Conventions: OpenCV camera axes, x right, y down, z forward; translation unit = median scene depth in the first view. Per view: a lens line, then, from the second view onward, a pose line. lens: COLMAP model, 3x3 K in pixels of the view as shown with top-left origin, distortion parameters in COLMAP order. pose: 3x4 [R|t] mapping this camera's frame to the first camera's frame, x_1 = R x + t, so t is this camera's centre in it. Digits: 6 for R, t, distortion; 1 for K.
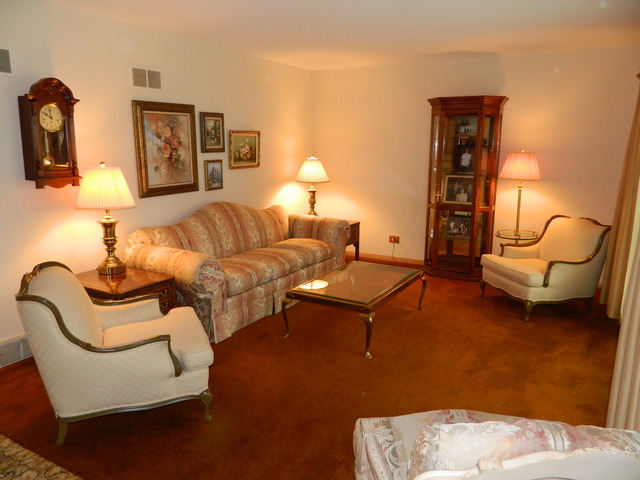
lens RADIAL K [[478.3, 0, 316.2], [0, 478.3, 242.7], [0, 0, 1]] dist [-0.026697, 0.000499]
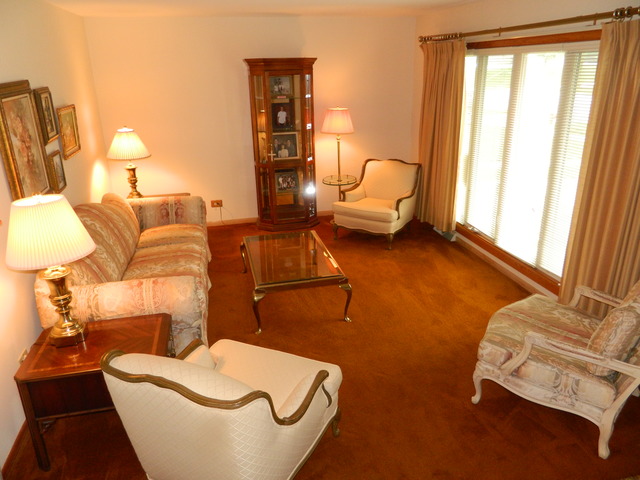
lens RADIAL K [[478.3, 0, 318.2], [0, 478.3, 236.8], [0, 0, 1]] dist [-0.026697, 0.000499]
pose [[0.714540, -0.251081, 0.652986, -0.396287], [0.163229, 0.967450, 0.193380, -0.110969], [-0.680286, -0.031591, 0.732266, 0.161352]]
